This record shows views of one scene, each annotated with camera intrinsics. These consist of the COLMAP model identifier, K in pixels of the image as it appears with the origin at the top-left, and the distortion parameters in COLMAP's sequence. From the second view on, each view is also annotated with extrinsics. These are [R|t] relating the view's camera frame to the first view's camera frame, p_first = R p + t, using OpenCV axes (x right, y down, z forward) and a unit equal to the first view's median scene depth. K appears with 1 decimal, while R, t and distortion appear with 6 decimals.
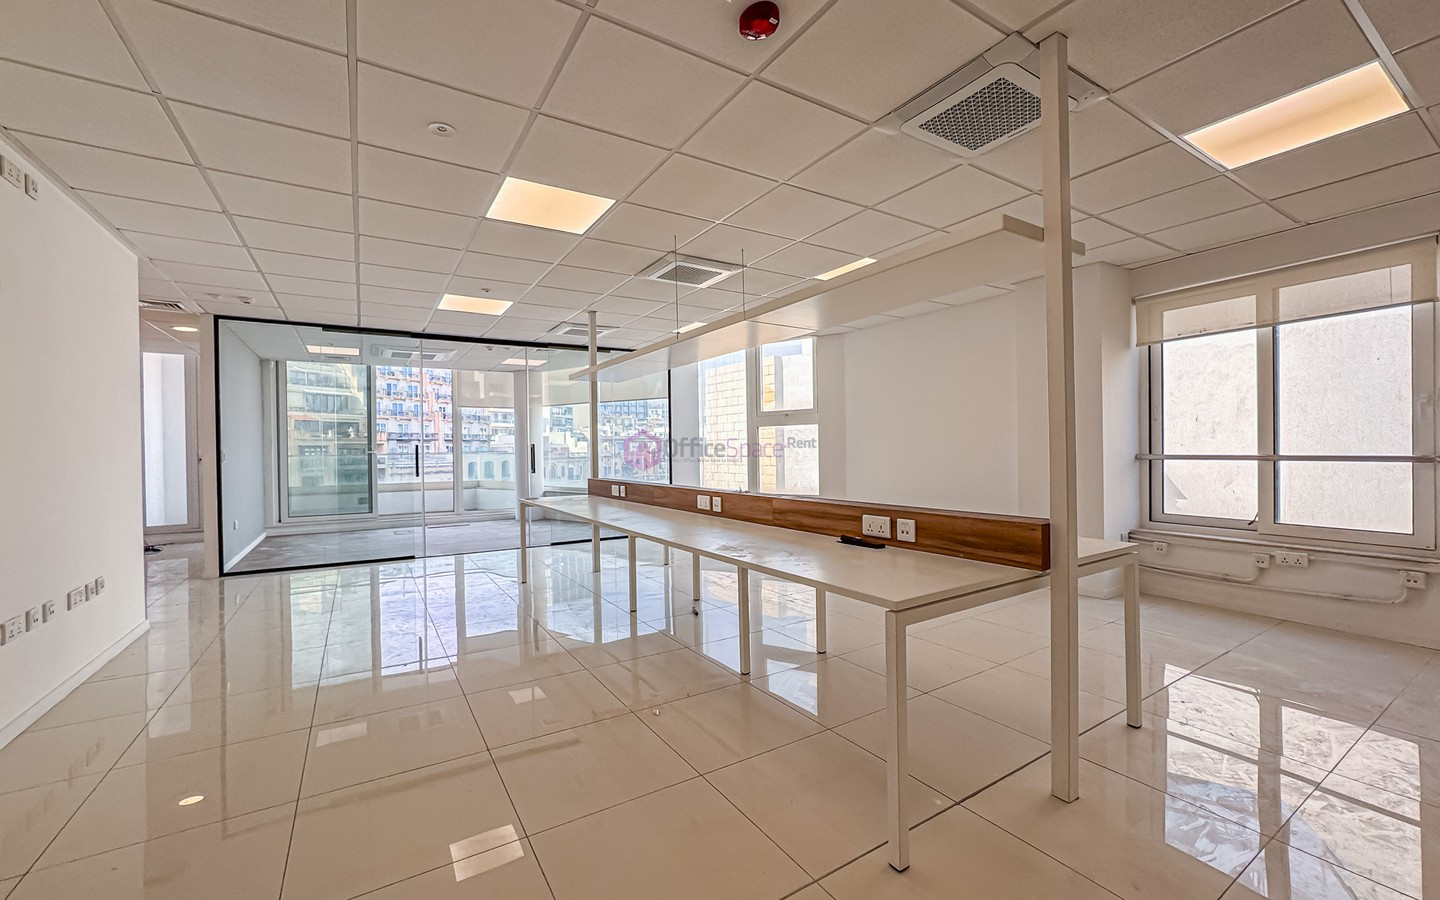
lens RADIAL K [[579.9, 0, 722.2], [0, 579.9, 453.4], [0, 0, 1]] dist [-0.001114, 0.002297]
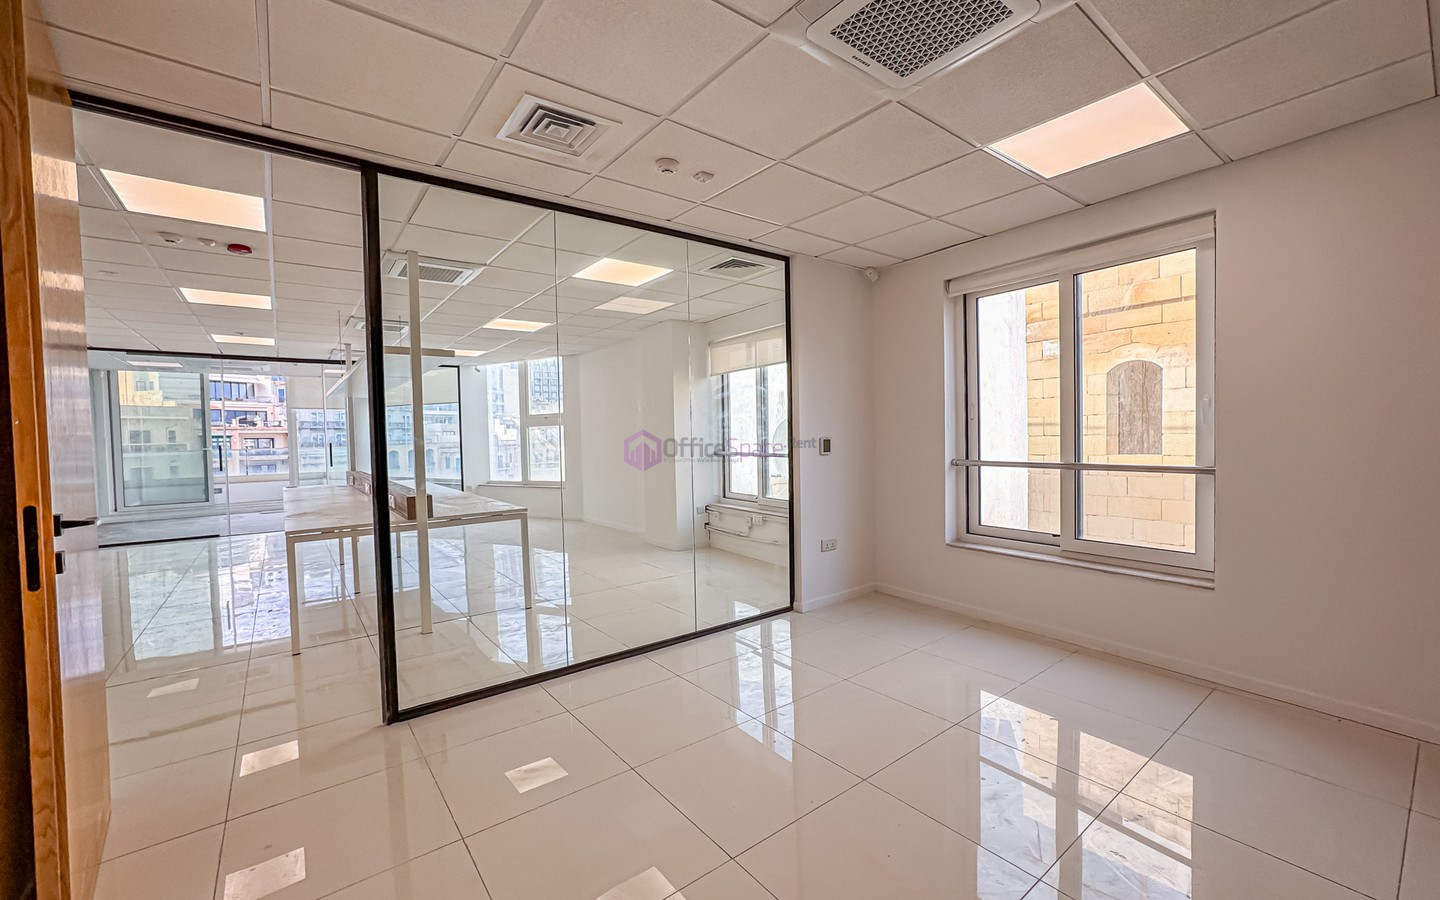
lens RADIAL K [[579.9, 0, 707.9], [0, 579.9, 456.3], [0, 0, 1]] dist [-0.001114, 0.002297]
pose [[0.997095, -0.009250, 0.075610, 0.344989], [0.006998, 0.999526, 0.029995, -0.017238], [-0.075852, -0.029379, 0.996686, -0.253835]]
